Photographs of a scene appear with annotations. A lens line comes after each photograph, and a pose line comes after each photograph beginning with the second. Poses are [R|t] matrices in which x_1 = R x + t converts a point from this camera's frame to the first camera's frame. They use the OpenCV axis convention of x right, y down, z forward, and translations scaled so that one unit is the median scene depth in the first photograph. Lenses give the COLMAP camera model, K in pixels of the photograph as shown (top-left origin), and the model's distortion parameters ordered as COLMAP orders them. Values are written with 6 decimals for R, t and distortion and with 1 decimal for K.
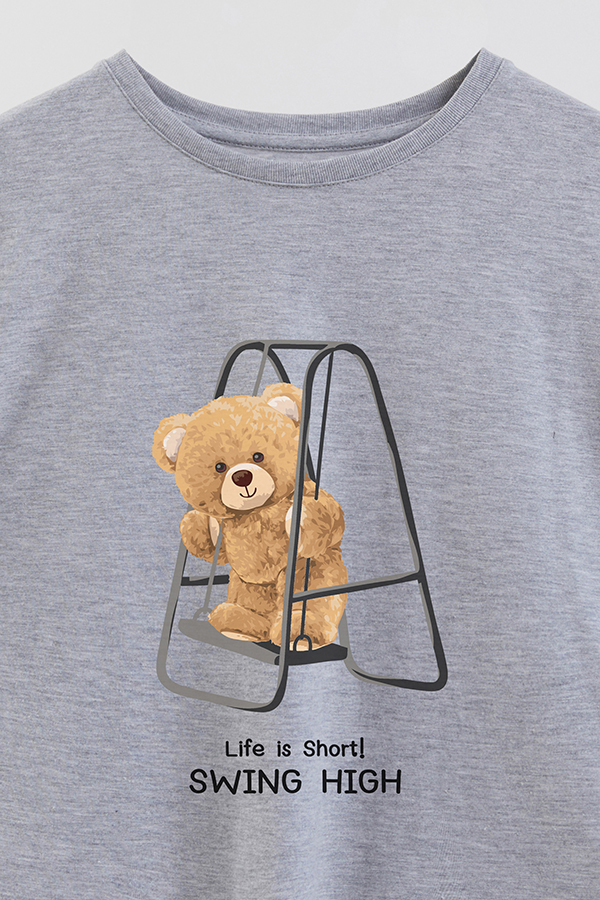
lens RADIAL K [[2401.7, 0, 297.7], [0, 2401.7, 450.9], [0, 0, 1]] dist [0.480445, 0.000000]
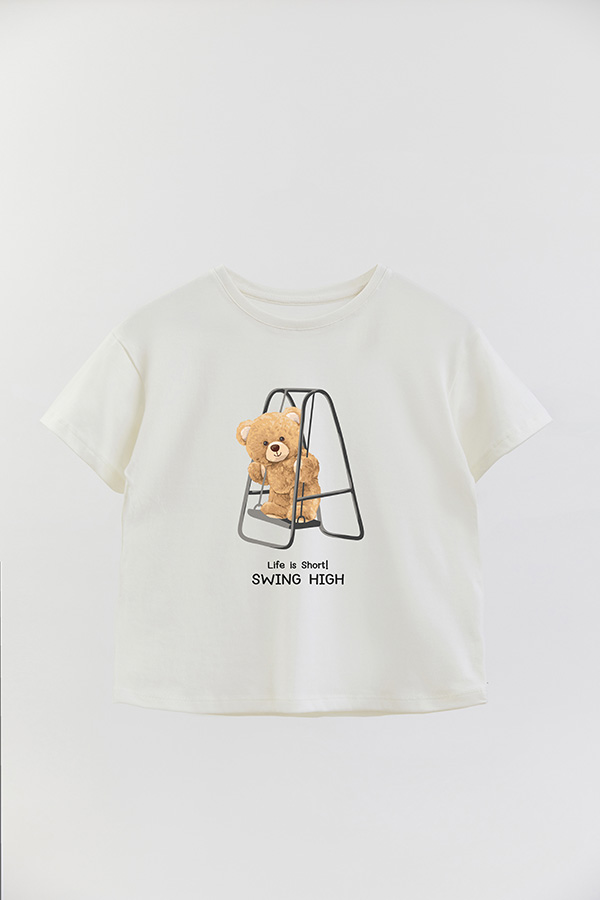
lens RADIAL K [[2401.7, 0, 299.3], [0, 2401.7, 449.9], [0, 0, 1]] dist [0.480445, 0.000000]
pose [[0.999967, 0.000409, 0.008126, -0.018502], [0.000125, 0.997848, -0.065569, 0.164259], [-0.008135, 0.065568, 0.997815, -1.302311]]
